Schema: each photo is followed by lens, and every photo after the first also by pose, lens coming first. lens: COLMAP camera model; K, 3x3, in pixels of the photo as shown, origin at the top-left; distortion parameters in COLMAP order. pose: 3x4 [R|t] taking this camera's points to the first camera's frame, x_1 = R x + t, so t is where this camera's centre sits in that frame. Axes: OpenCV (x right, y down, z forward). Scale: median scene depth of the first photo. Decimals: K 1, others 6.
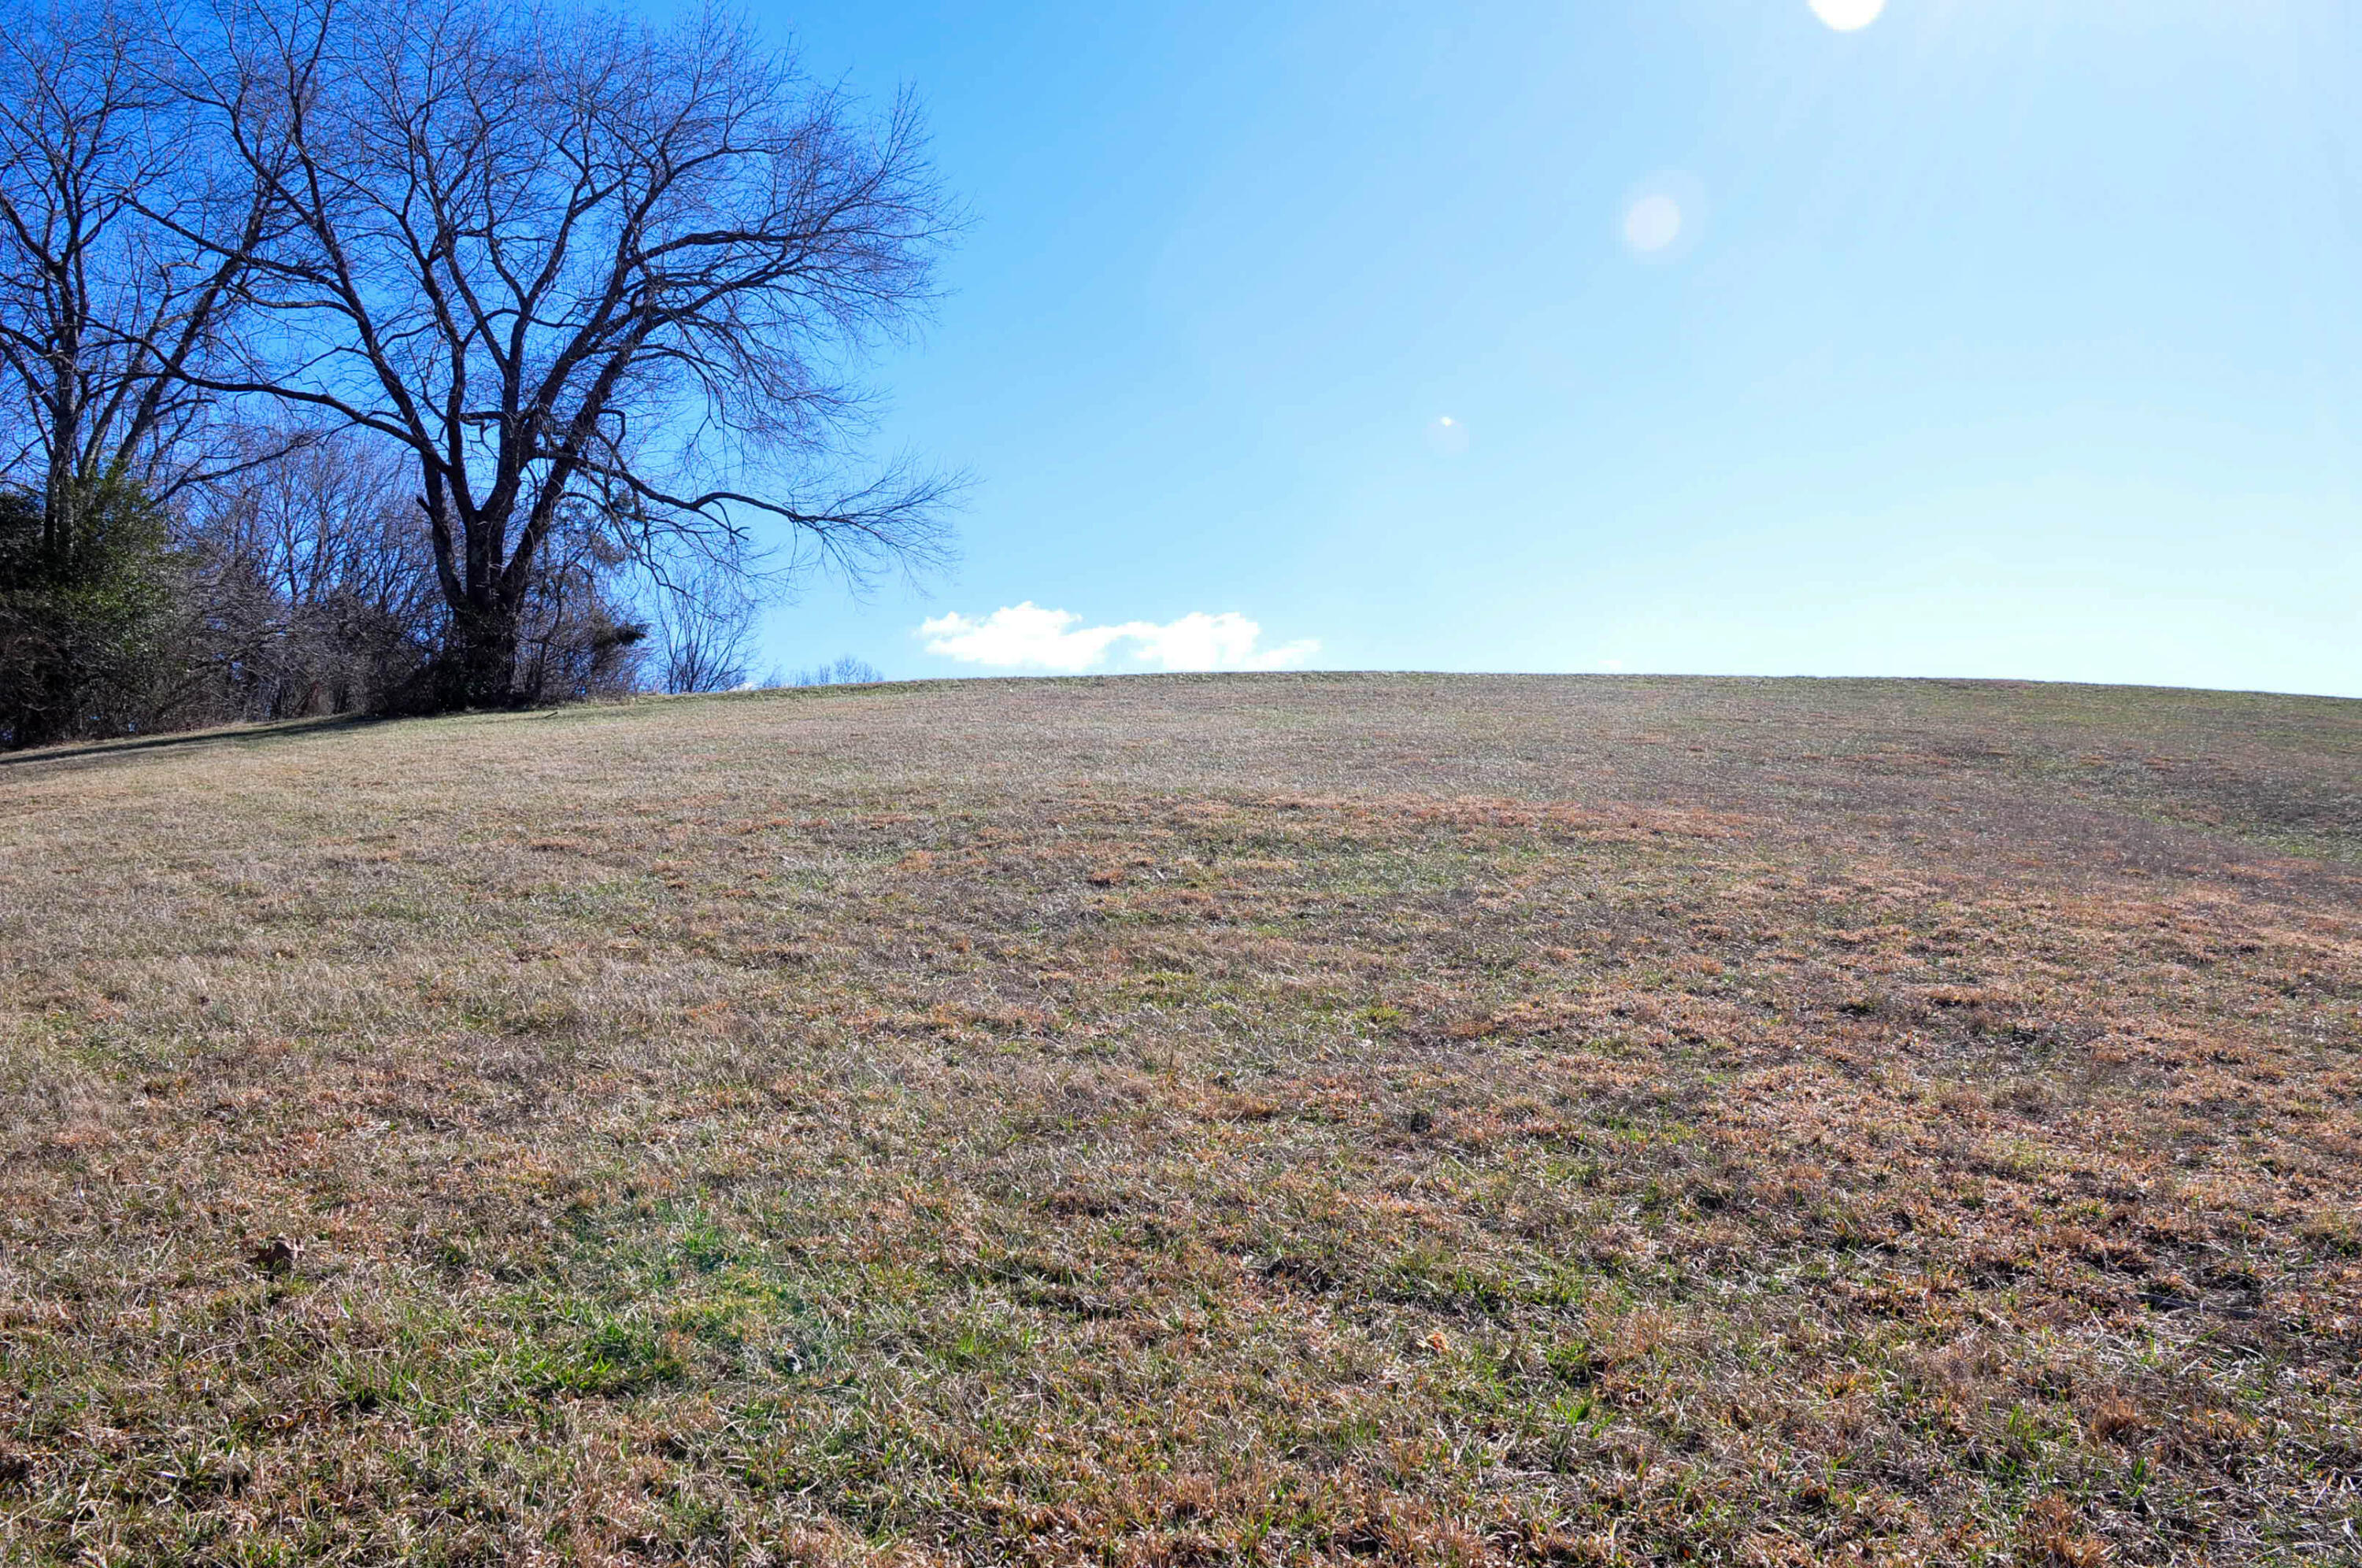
lens RADIAL K [[1800.1, 0, 1192.0], [0, 1800.1, 768.1], [0, 0, 1]] dist [-0.166404, 0.111270]
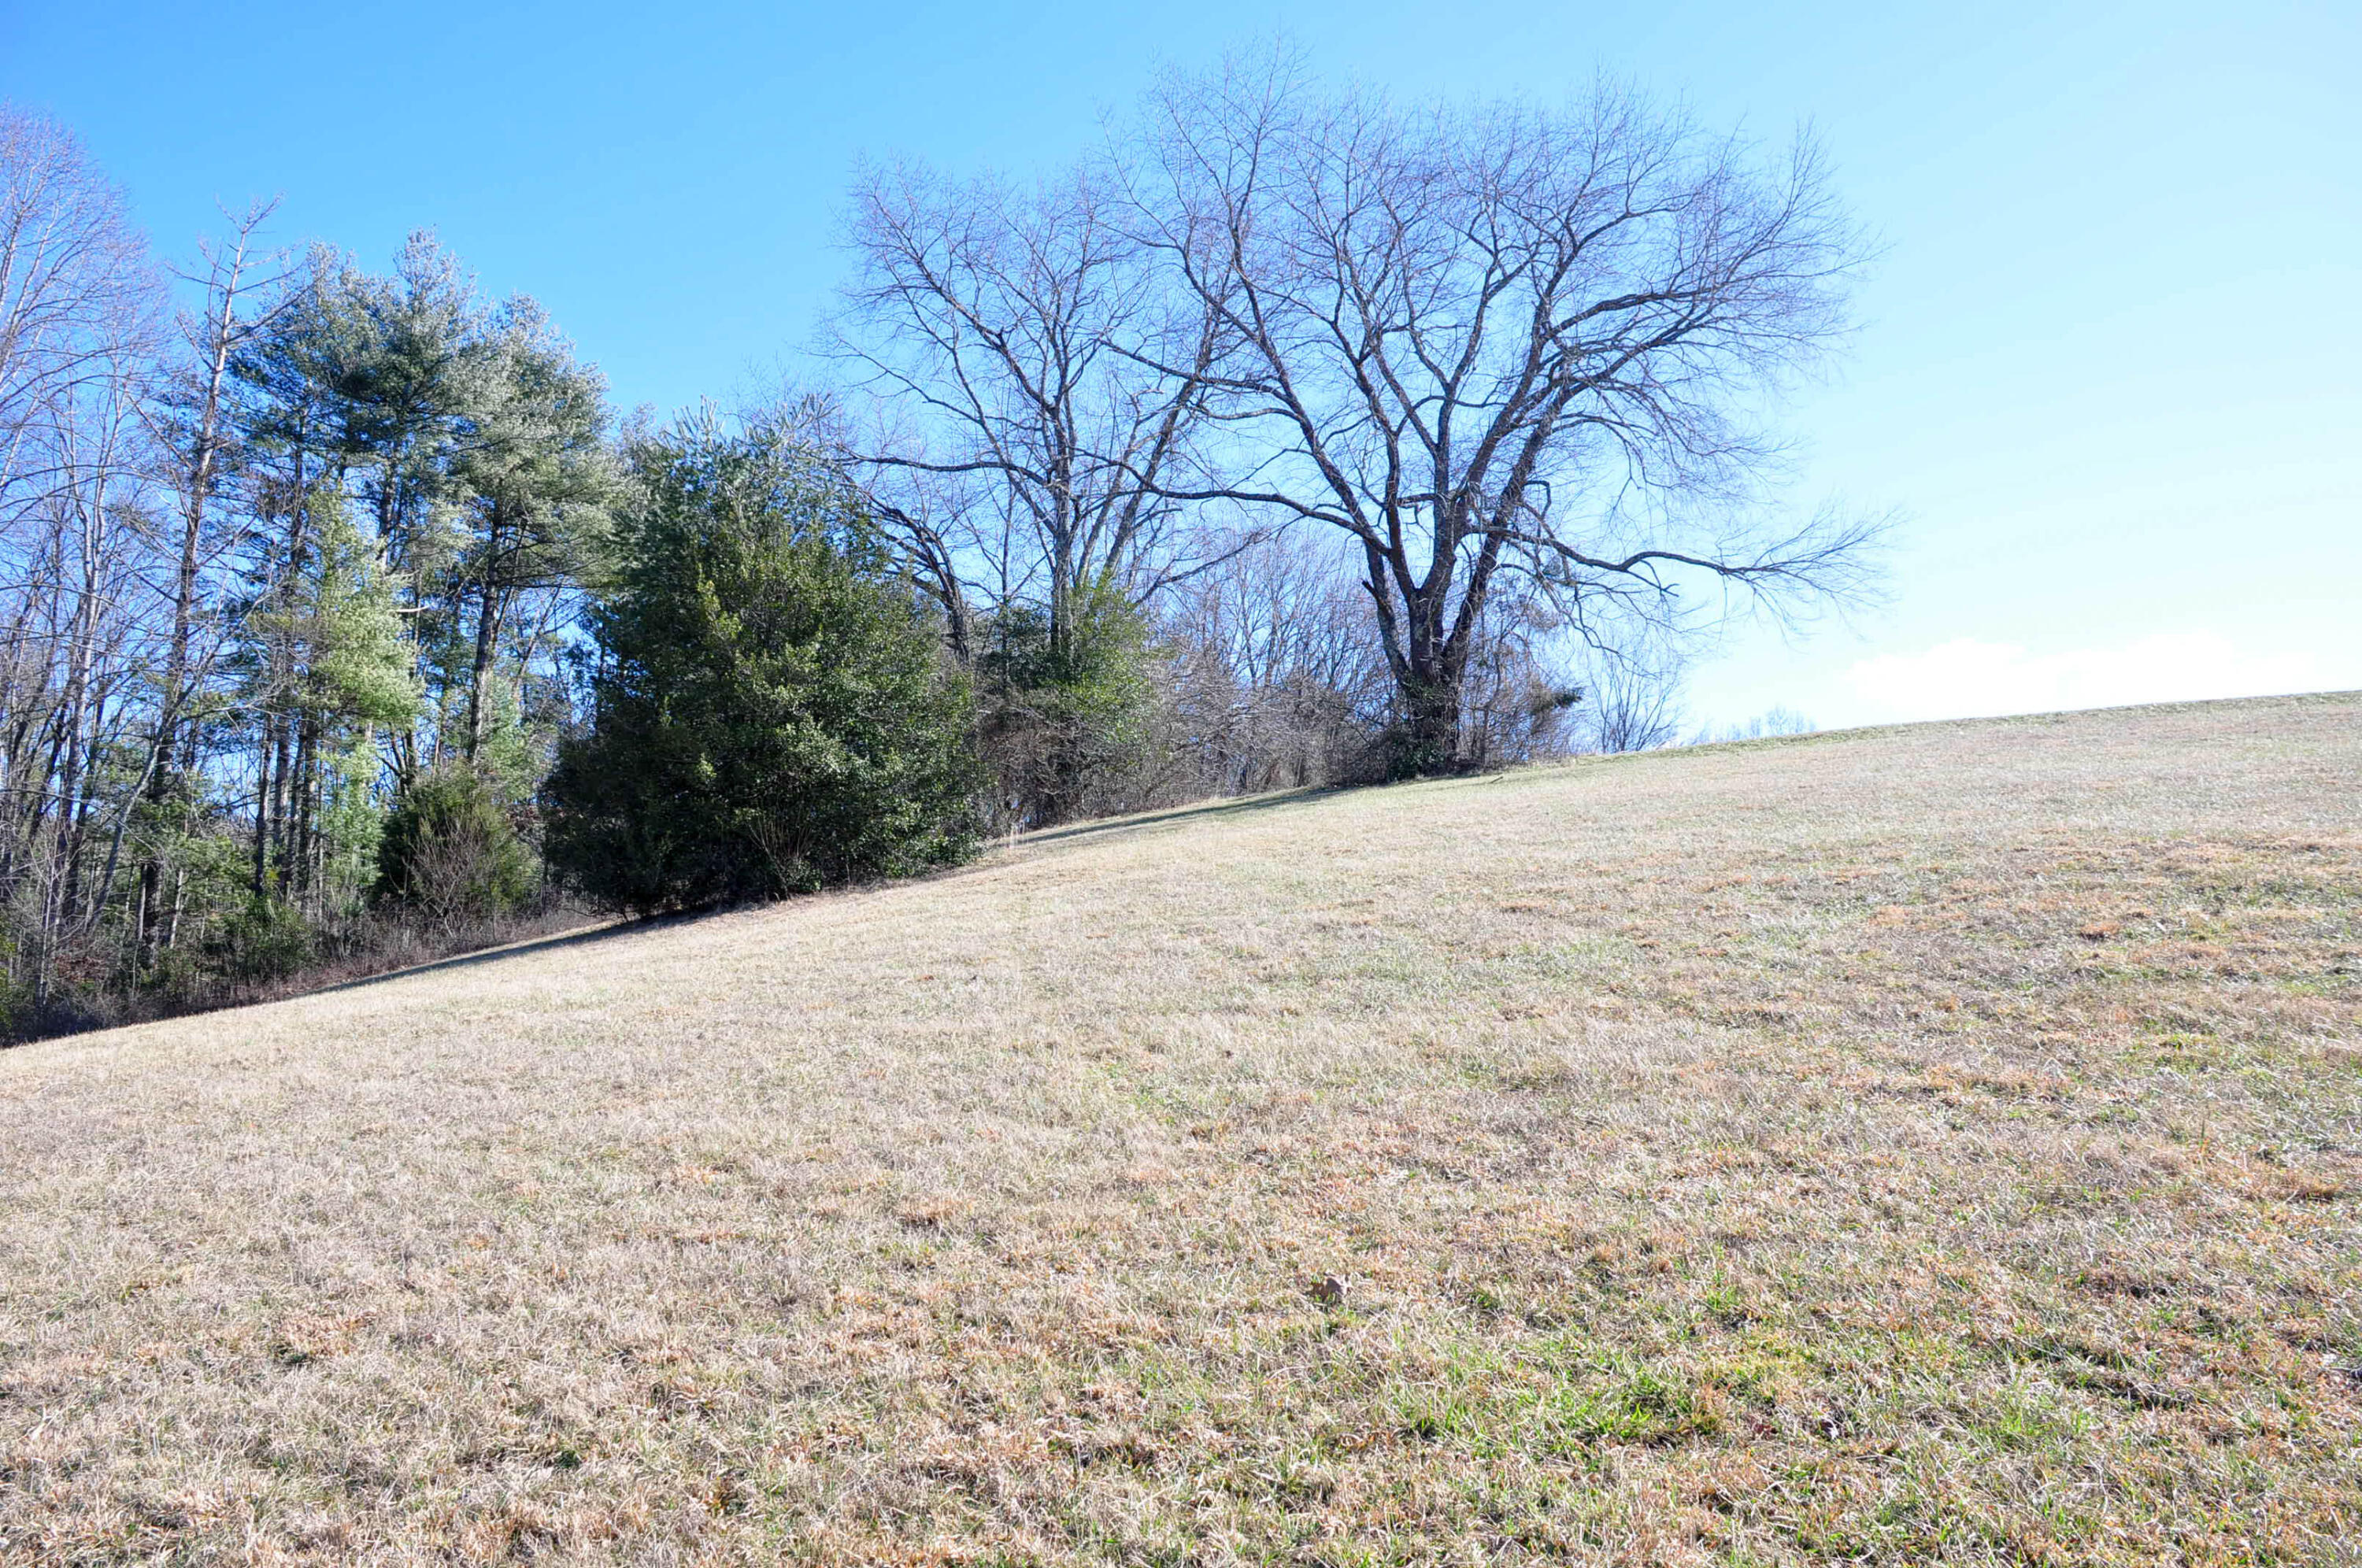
lens RADIAL K [[1800.1, 0, 1198.9], [0, 1800.1, 767.8], [0, 0, 1]] dist [-0.166404, 0.111270]
pose [[0.873864, -0.046378, -0.483953, -0.013025], [0.031170, 0.998736, -0.039427, -0.002099], [0.485170, 0.019369, 0.874206, -0.011128]]
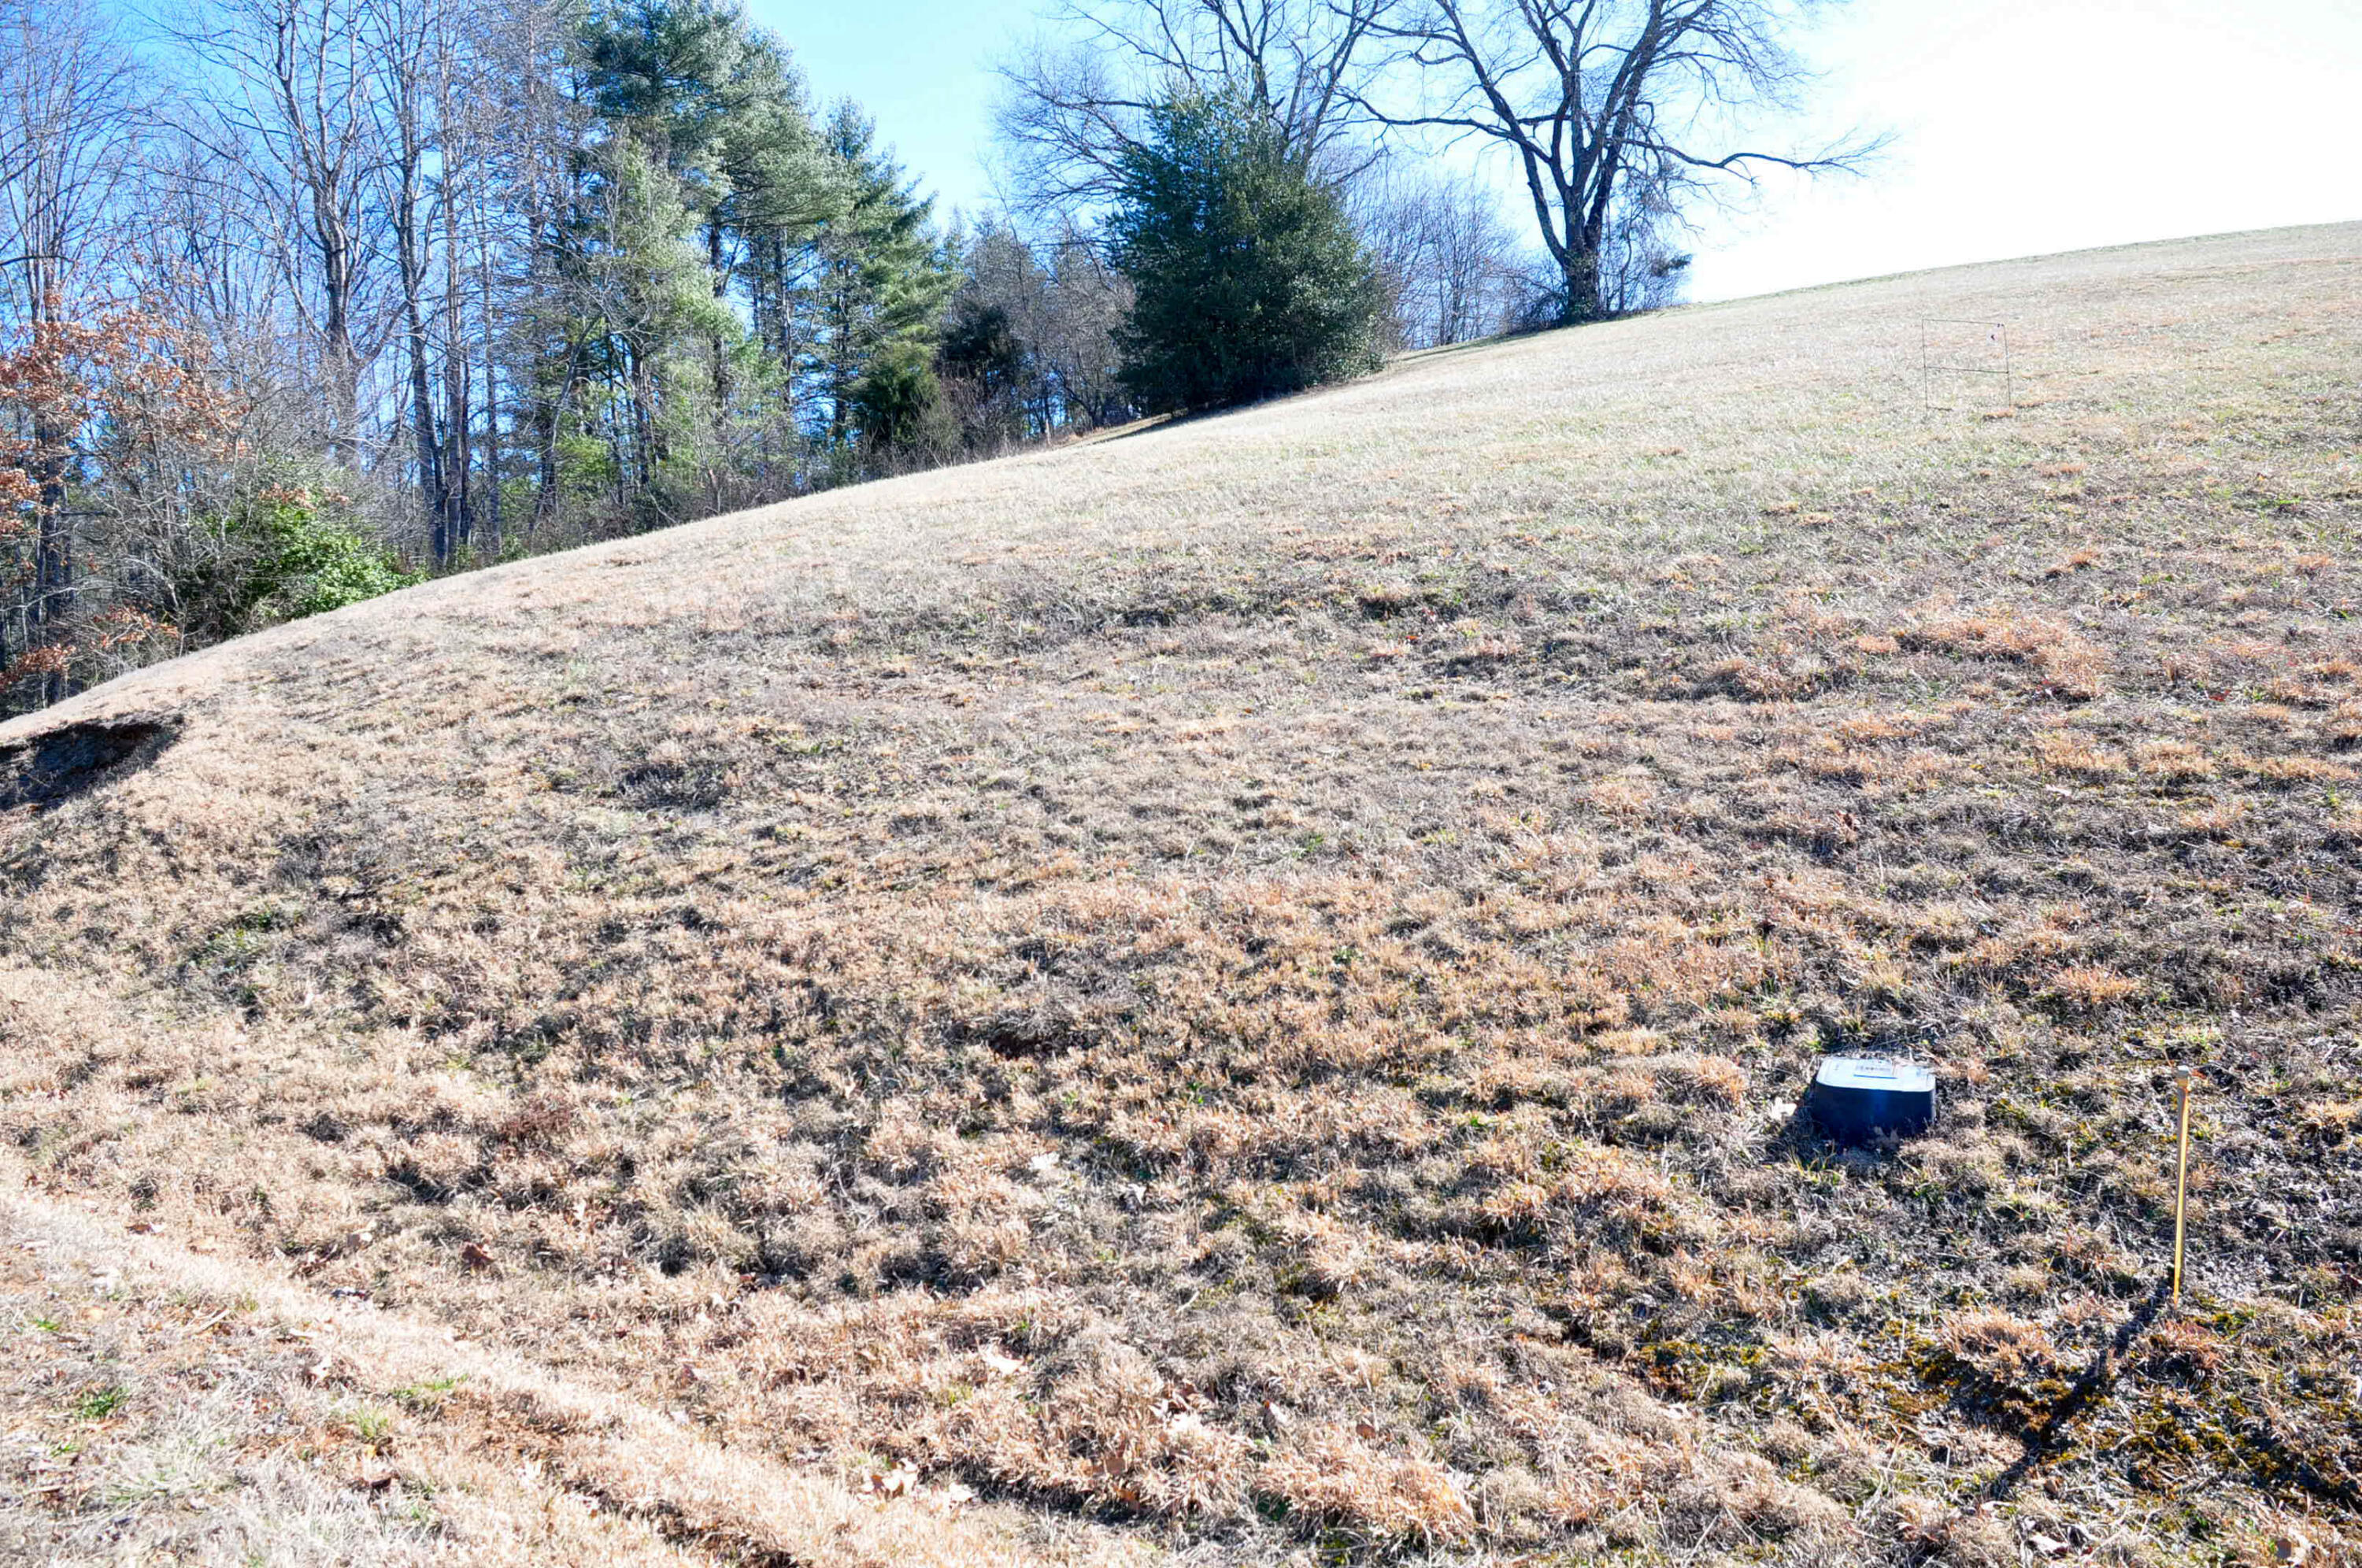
lens RADIAL K [[1800.1, 0, 1184.3], [0, 1800.1, 797.4], [0, 0, 1]] dist [-0.166404, 0.111270]
pose [[0.894912, 0.002928, -0.446233, -0.097477], [0.089149, 0.978647, 0.185208, 0.113717], [0.437247, -0.205526, 0.875542, -1.154018]]
